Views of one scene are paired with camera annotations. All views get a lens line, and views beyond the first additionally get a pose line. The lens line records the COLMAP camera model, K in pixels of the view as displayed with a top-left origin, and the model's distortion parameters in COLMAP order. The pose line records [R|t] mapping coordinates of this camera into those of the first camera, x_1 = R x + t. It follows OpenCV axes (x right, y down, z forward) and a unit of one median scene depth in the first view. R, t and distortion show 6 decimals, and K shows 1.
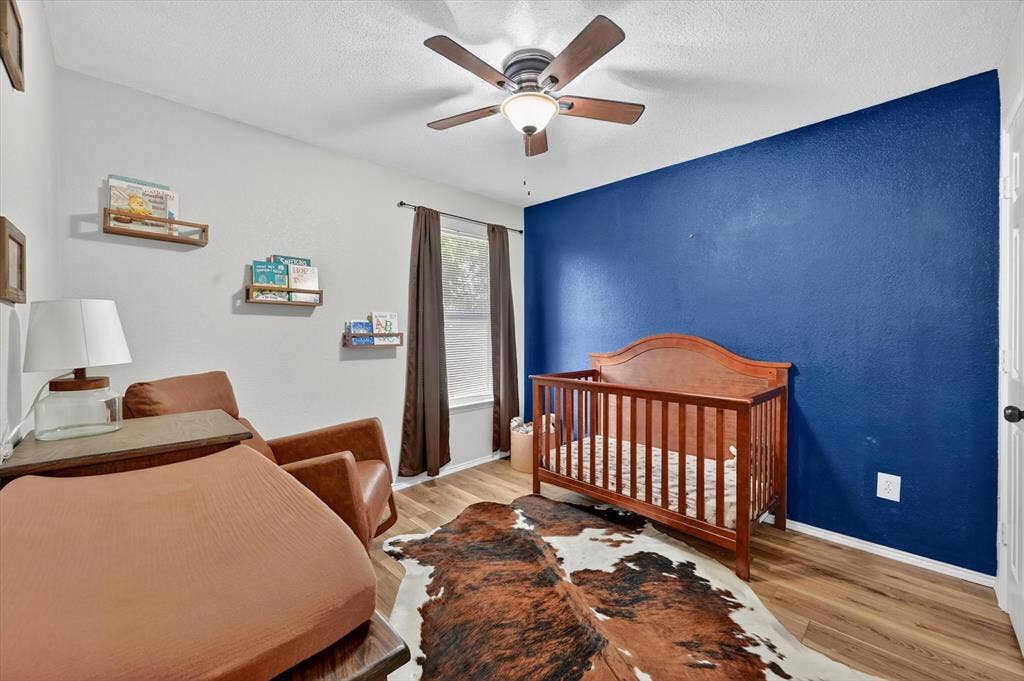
lens RADIAL K [[405.5, 0, 511.4], [0, 405.5, 334.8], [0, 0, 1]] dist [0.000639, 0.000169]
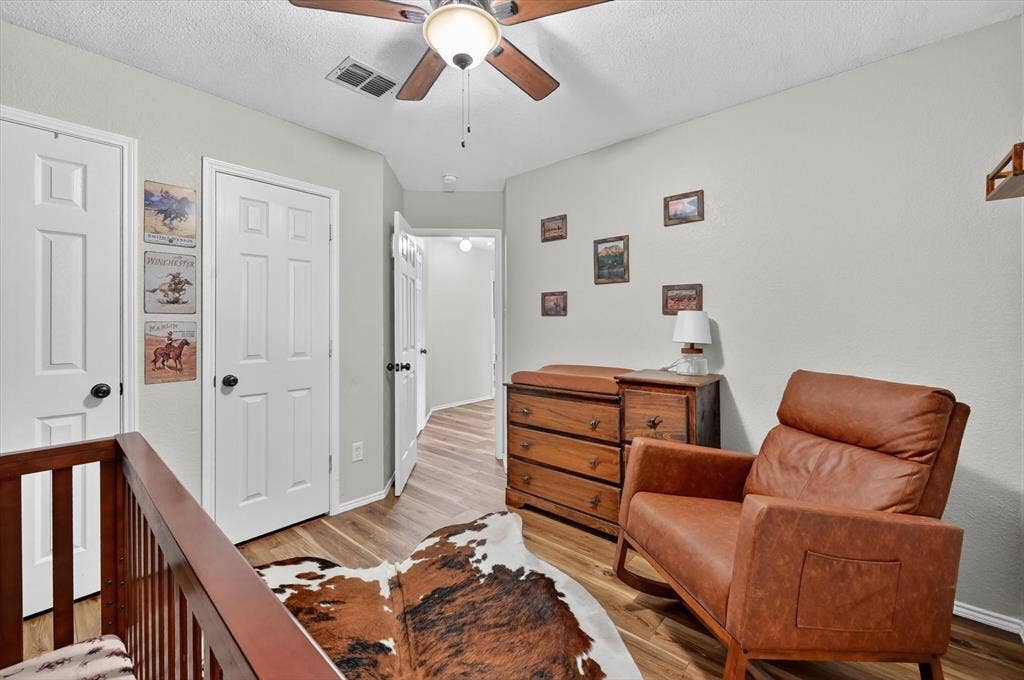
lens RADIAL K [[405.5, 0, 511.7], [0, 405.5, 330.3], [0, 0, 1]] dist [0.000639, 0.000169]
pose [[-0.997192, 0.005389, -0.074692, 0.012024], [0.003310, 0.999604, 0.027930, -0.029424], [0.074813, 0.027604, -0.996815, 1.984192]]
